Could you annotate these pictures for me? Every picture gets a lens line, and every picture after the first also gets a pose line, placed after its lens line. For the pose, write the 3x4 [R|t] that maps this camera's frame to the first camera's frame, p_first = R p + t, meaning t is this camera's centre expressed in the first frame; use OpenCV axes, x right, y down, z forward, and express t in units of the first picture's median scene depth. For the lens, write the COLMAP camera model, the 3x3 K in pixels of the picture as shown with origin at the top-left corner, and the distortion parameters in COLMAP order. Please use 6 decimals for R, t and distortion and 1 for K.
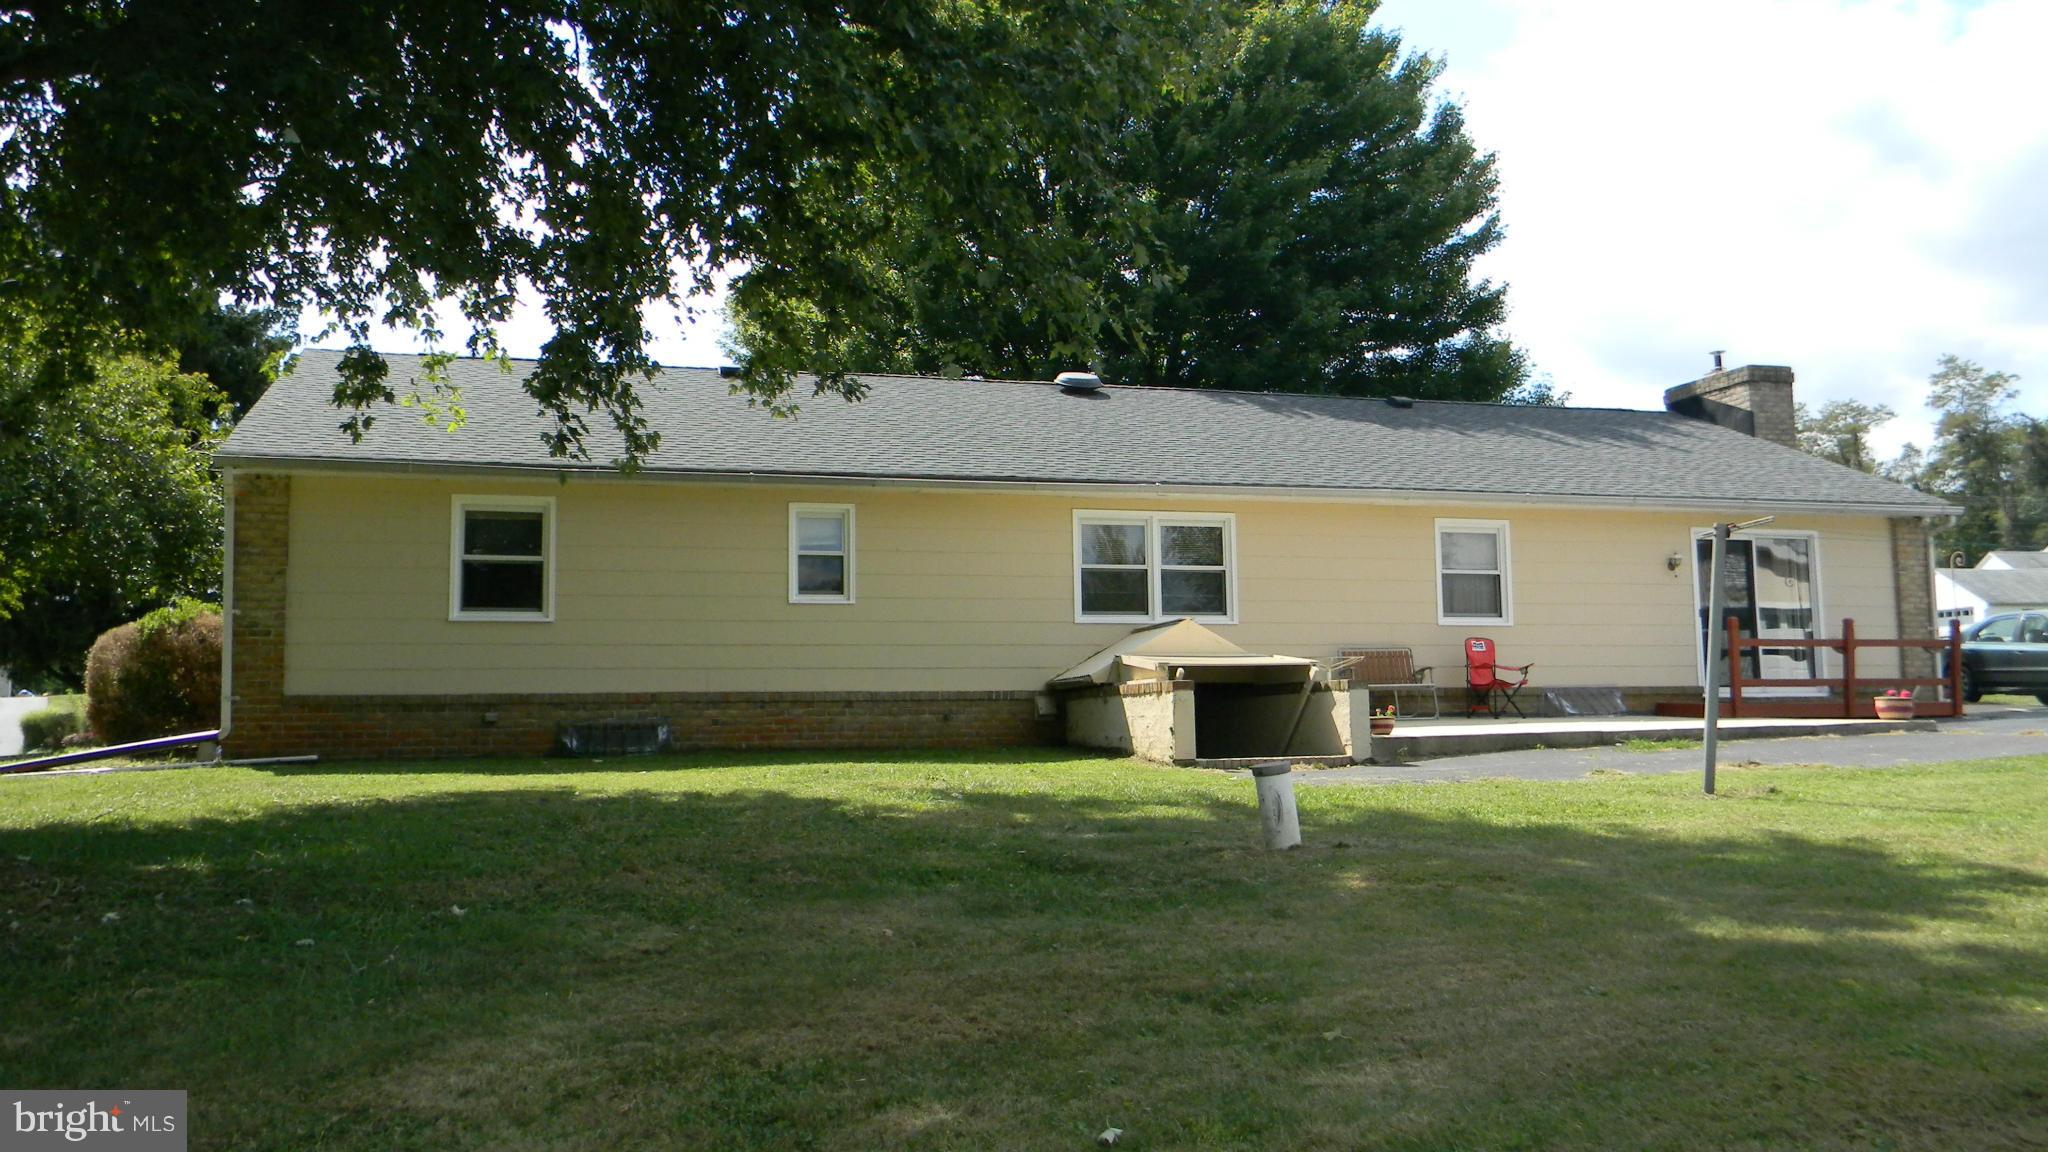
lens RADIAL K [[1647.6, 0, 1024.2], [0, 1647.6, 578.4], [0, 0, 1]] dist [0.002857, 0.008725]
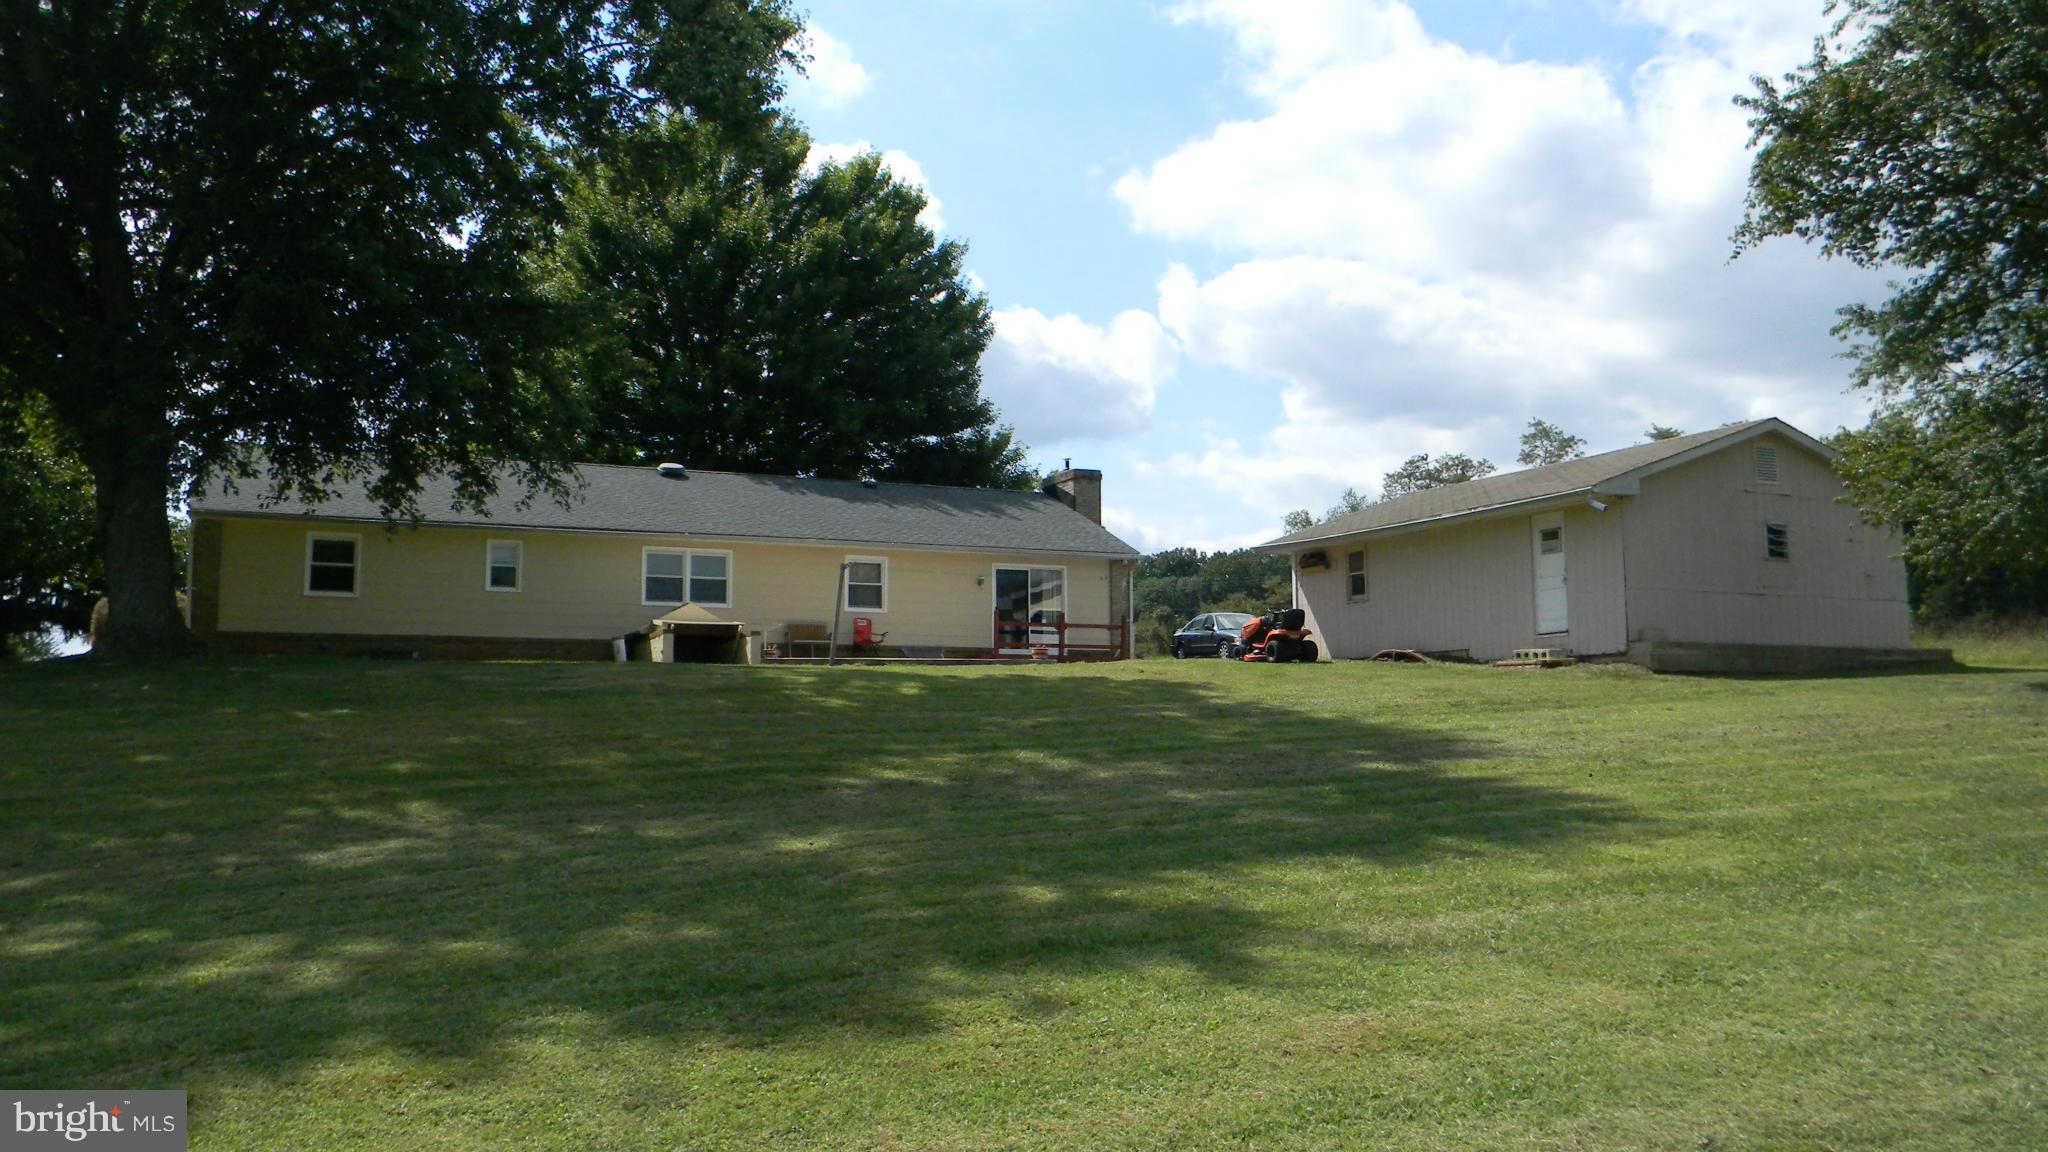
lens RADIAL K [[1647.6, 0, 1014.7], [0, 1647.6, 561.6], [0, 0, 1]] dist [0.002857, 0.008725]
pose [[0.990504, 0.024544, 0.135274, 0.197328], [-0.021864, 0.999535, -0.021261, 0.007605], [-0.135733, 0.018101, 0.990580, -0.940089]]
